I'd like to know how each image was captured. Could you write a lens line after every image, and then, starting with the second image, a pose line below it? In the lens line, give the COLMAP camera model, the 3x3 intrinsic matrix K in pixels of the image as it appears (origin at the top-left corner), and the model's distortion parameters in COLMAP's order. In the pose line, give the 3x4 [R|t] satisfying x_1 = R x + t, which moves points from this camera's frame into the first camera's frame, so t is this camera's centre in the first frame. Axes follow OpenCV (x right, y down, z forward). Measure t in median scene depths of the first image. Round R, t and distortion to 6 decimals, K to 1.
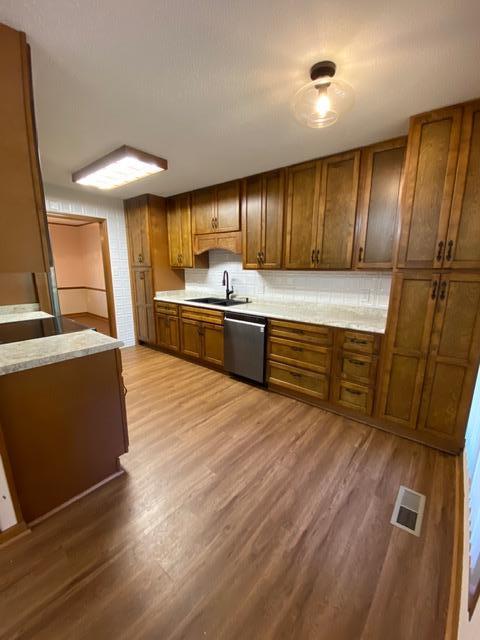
lens RADIAL K [[259.4, 0, 241.9], [0, 259.4, 319.8], [0, 0, 1]] dist [0.026763, -0.020322]
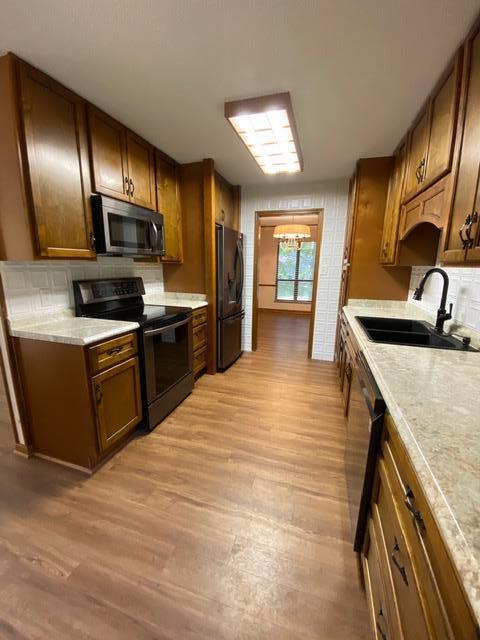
lens RADIAL K [[259.4, 0, 241.9], [0, 259.4, 319.8], [0, 0, 1]] dist [0.026763, -0.020322]
pose [[0.368745, 0.187061, -0.910514, 0.356168], [-0.194137, 0.973438, 0.121366, -0.128652], [0.909031, 0.132011, 0.395266, 0.728595]]
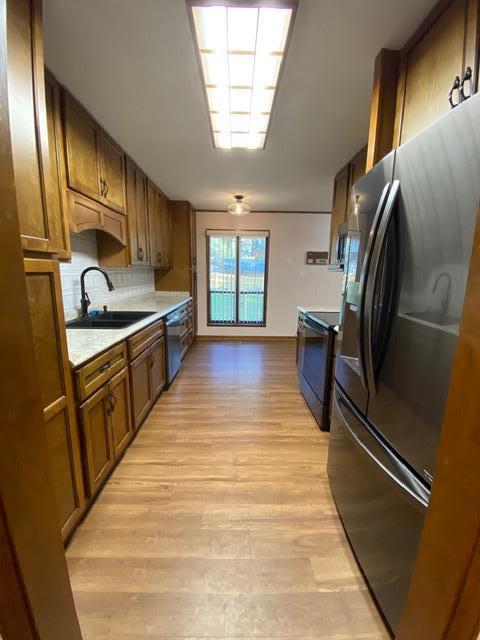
lens RADIAL K [[259.4, 0, 241.9], [0, 259.4, 319.8], [0, 0, 1]] dist [0.026763, -0.020322]
pose [[-0.643329, -0.156871, 0.749346, -1.069613], [0.127689, 0.943087, 0.307054, -0.309737], [-0.754866, 0.293220, -0.586685, 1.610527]]
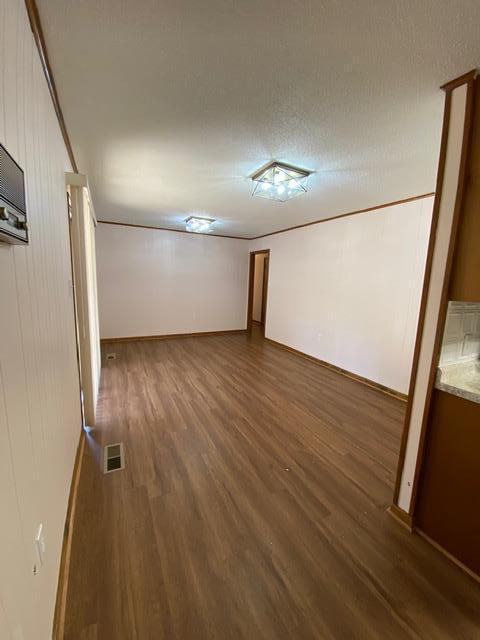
lens RADIAL K [[259.4, 0, 241.9], [0, 259.4, 319.8], [0, 0, 1]] dist [0.026763, -0.020322]
pose [[-0.412732, 0.116421, -0.903382, 0.198983], [-0.215874, 0.951038, 0.221189, -0.067212], [0.884902, 0.286308, -0.367392, 0.272714]]
